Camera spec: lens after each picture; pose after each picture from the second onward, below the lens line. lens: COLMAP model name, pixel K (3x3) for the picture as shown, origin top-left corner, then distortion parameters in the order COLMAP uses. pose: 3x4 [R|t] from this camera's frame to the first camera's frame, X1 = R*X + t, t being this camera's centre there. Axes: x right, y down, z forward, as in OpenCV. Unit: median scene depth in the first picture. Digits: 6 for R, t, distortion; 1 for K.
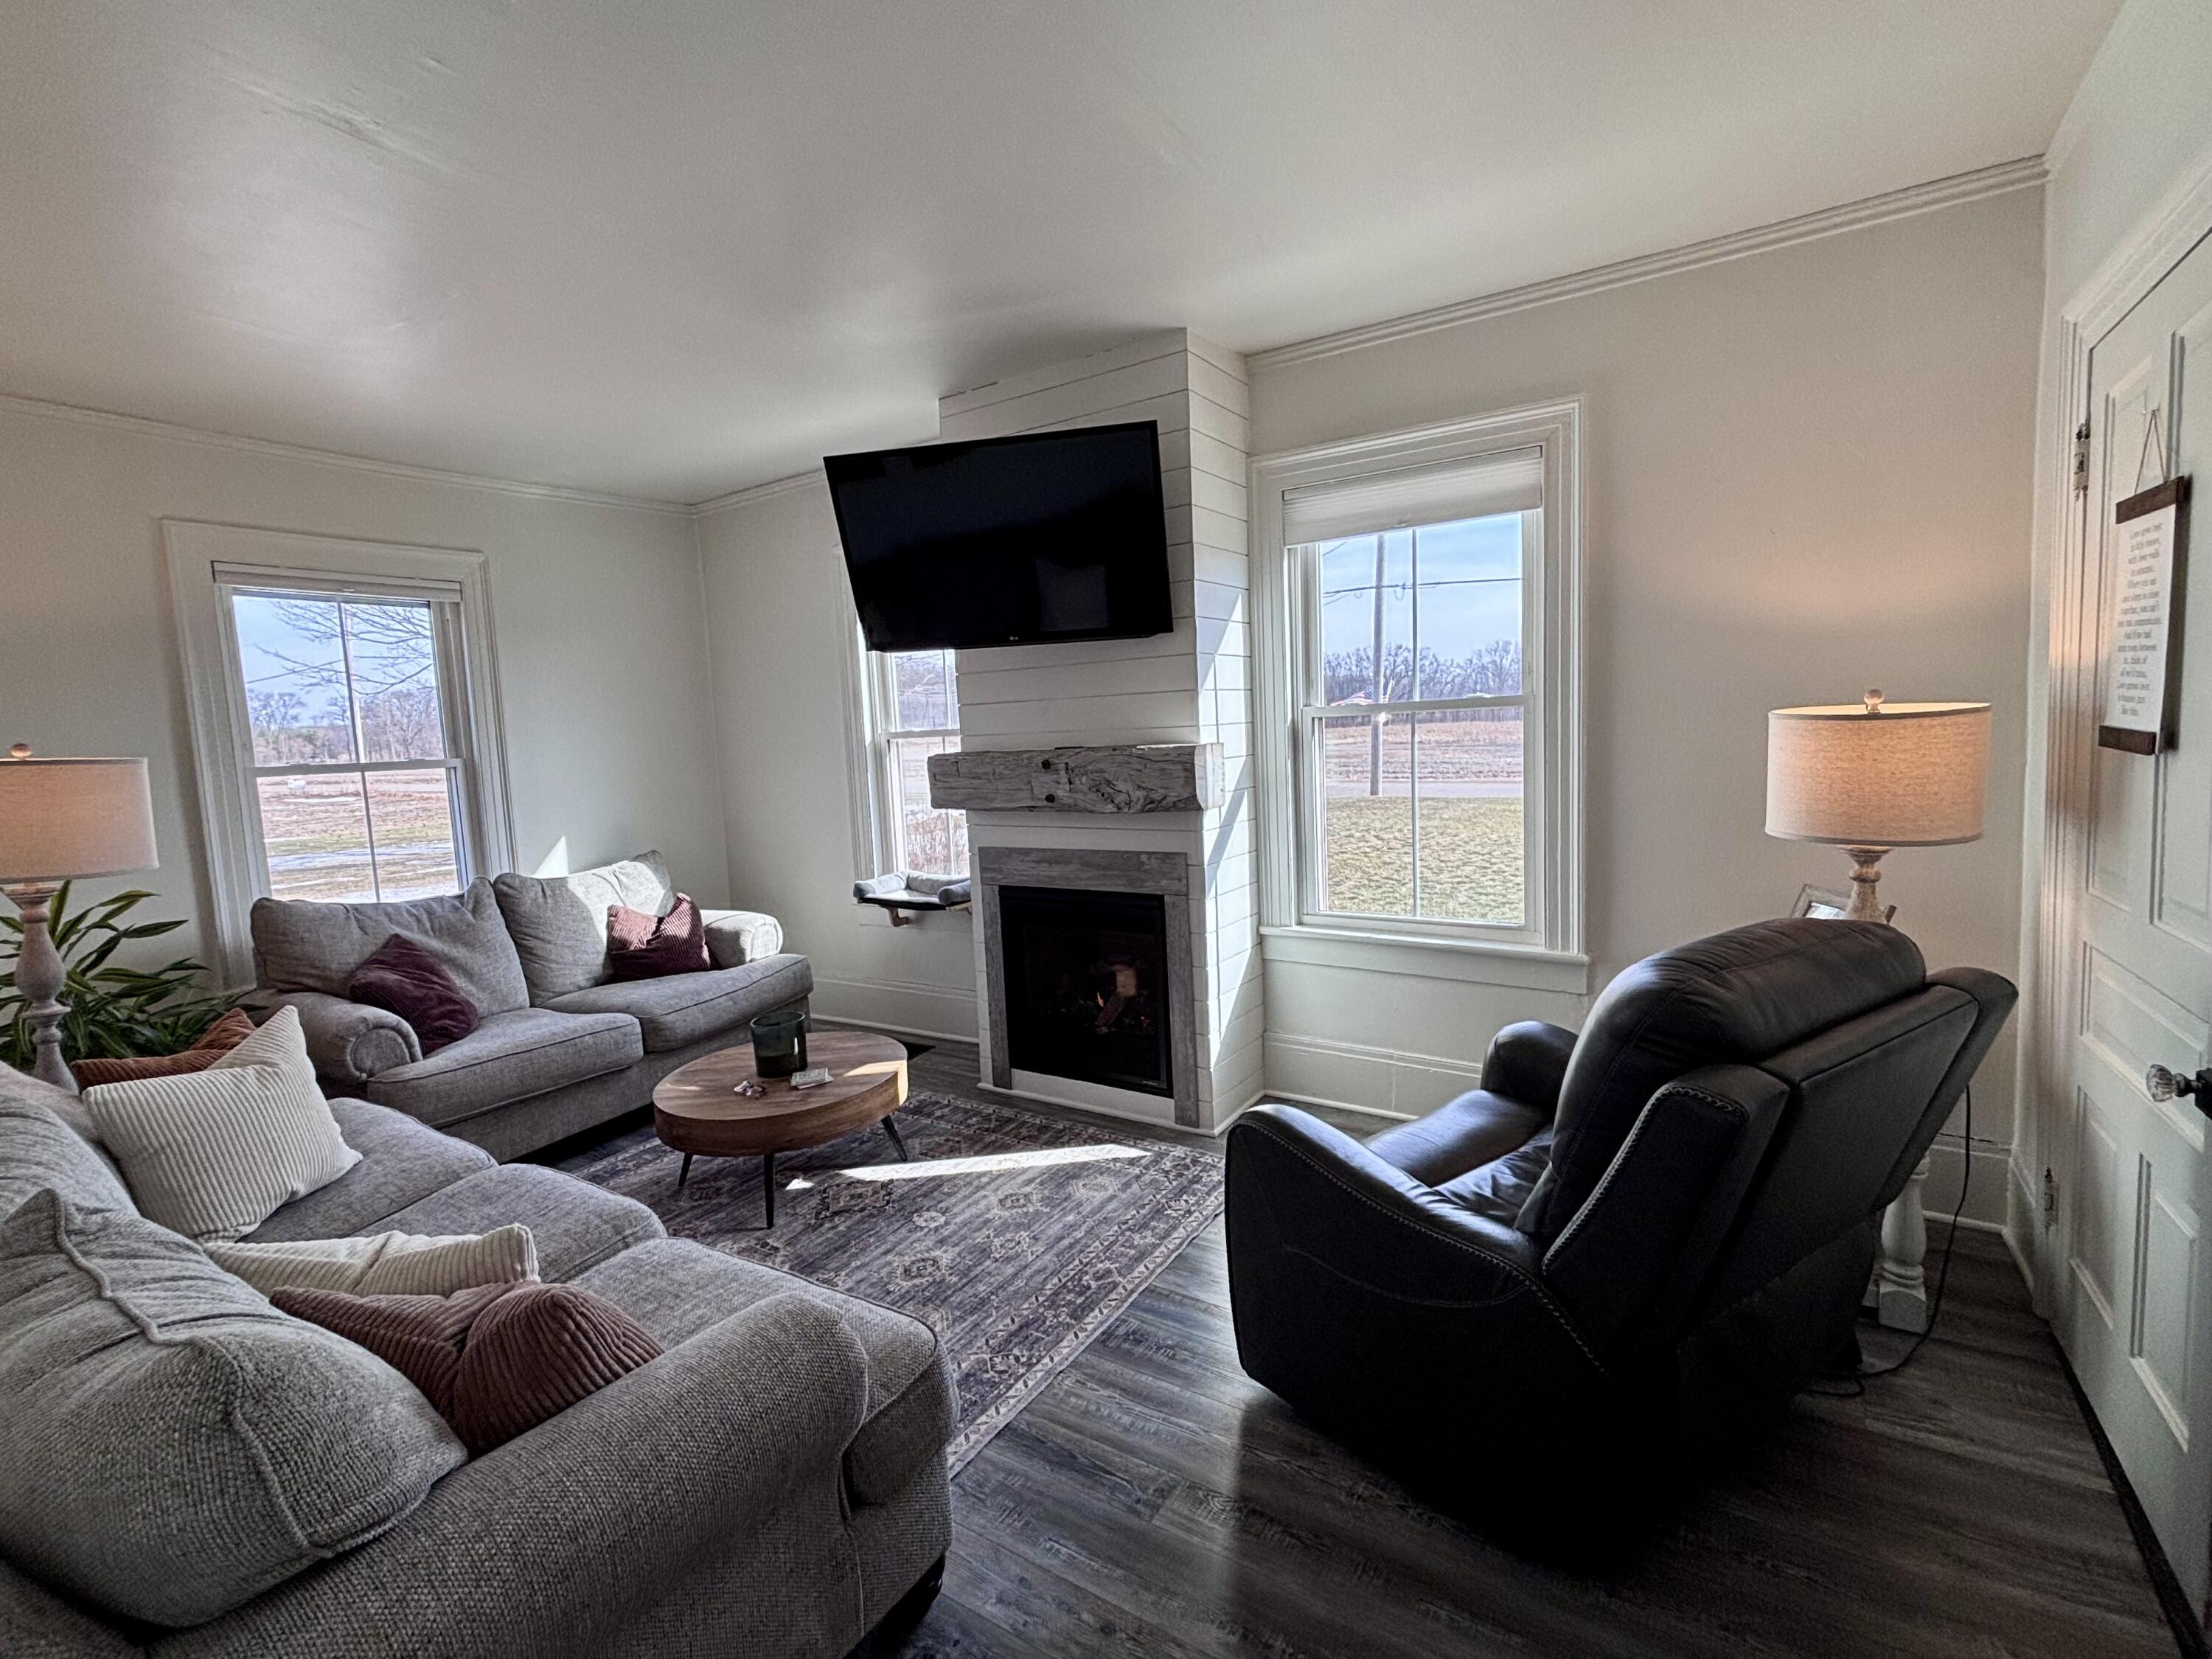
lens RADIAL K [[1003.9, 0, 1105.0], [0, 1003.9, 791.5], [0, 0, 1]] dist [0.002896, 0.000045]
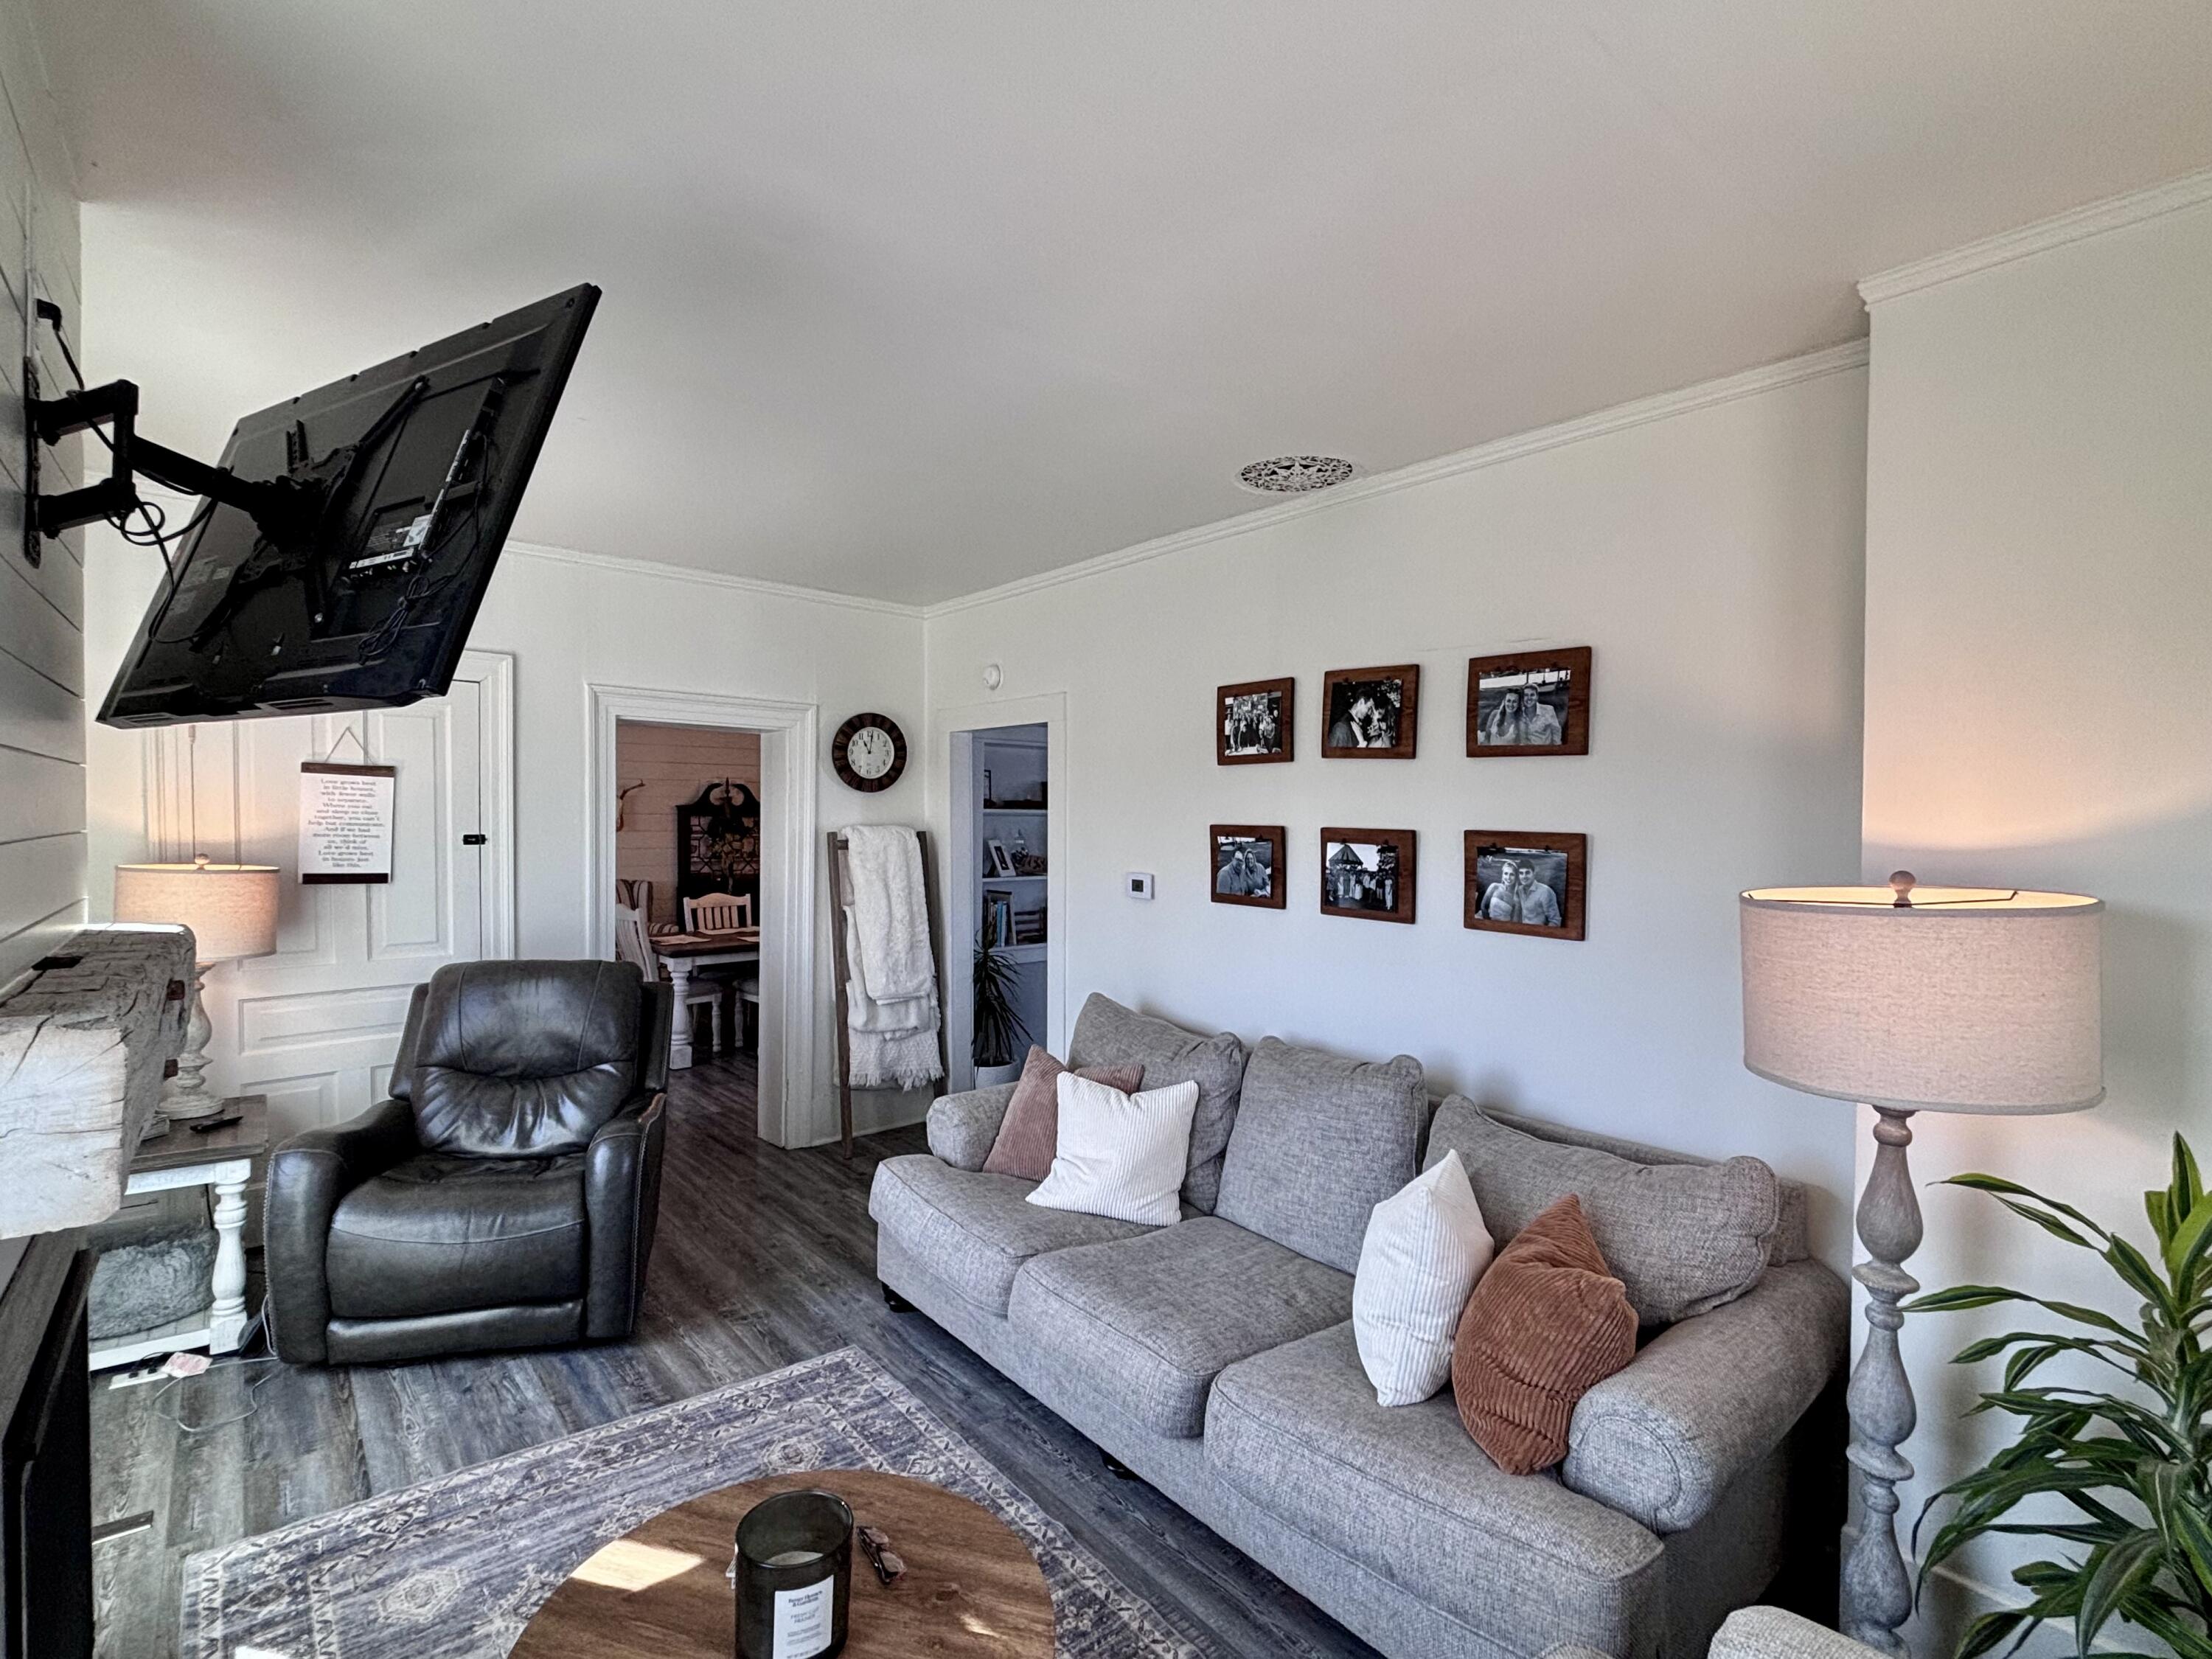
lens RADIAL K [[1064.1, 0, 1048.8], [0, 1064.1, 830.7], [0, 0, 1]] dist [0.031794, 0.000052]
pose [[-0.935180, 0.036634, 0.352272, -0.581593], [0.062298, 0.996143, 0.061792, -0.099724], [-0.348650, 0.079733, -0.933856, 1.314168]]
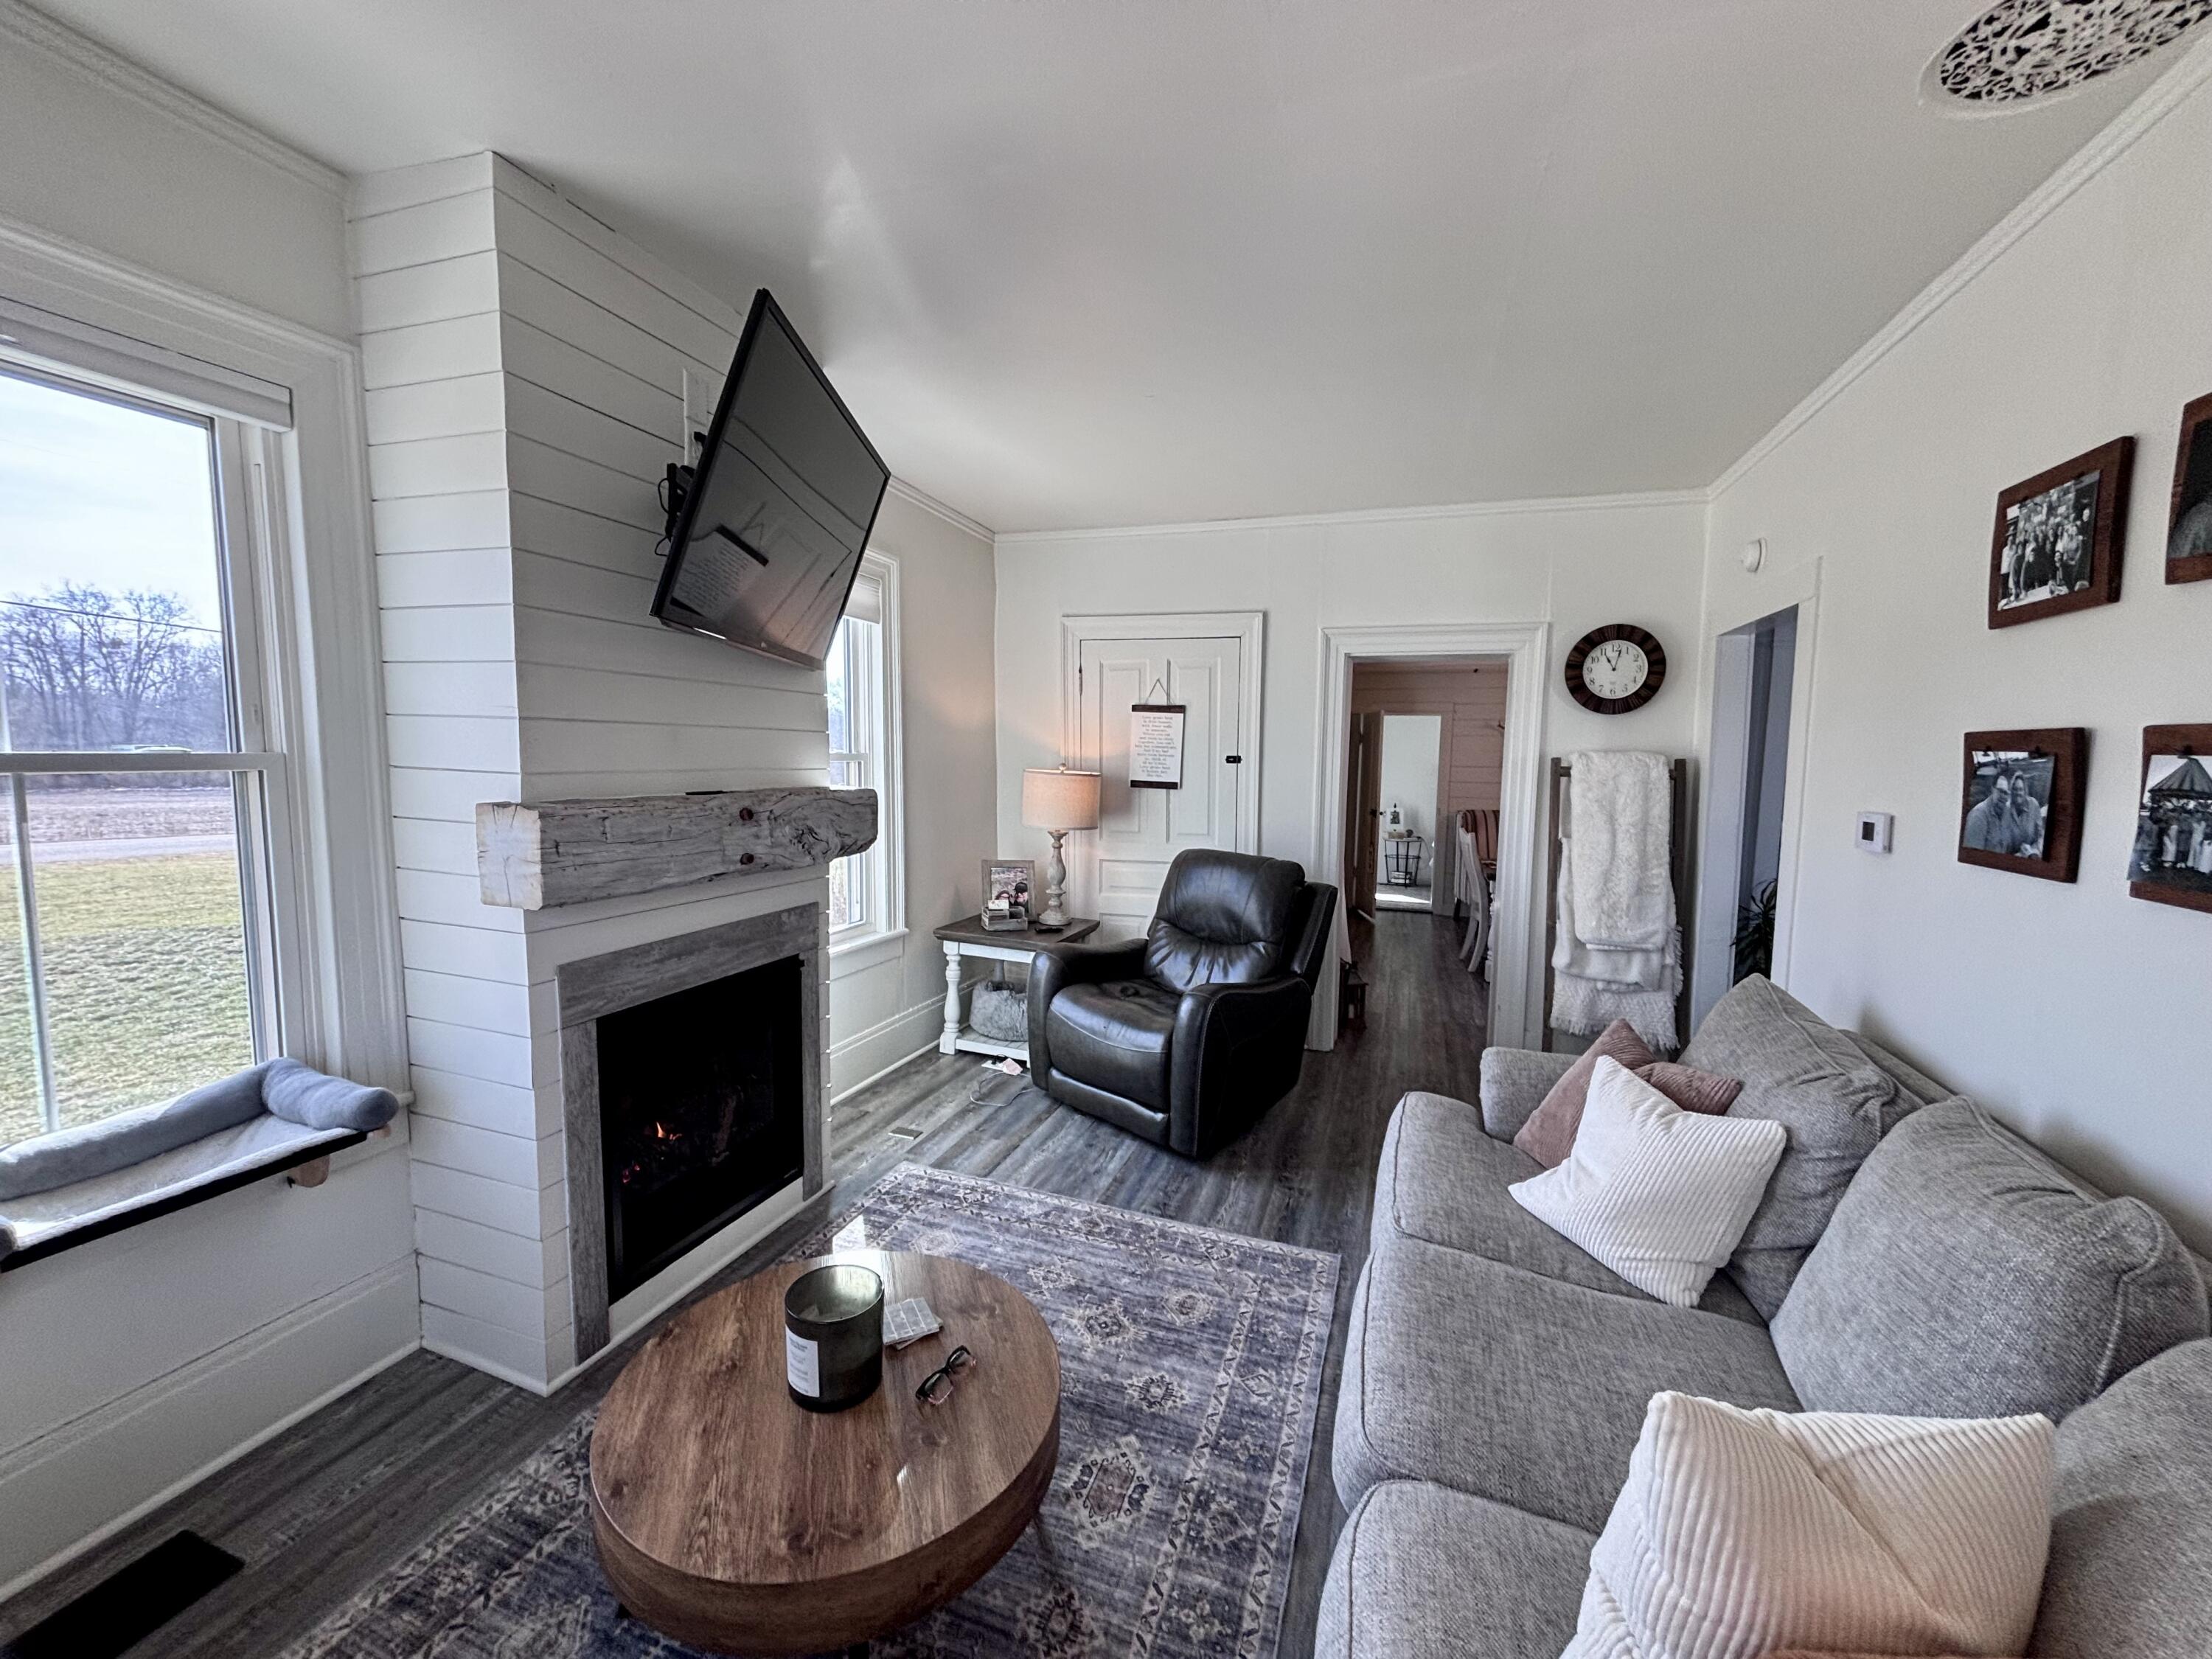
lens RADIAL K [[882.8, 0, 1087.8], [0, 882.8, 824.9], [0, 0, 1]] dist [0.034978, 0.000543]
pose [[-0.220643, -0.033353, 0.974784, -0.772297], [0.062718, 0.996862, 0.048304, -0.035205], [-0.973336, 0.071795, -0.217859, 0.904815]]
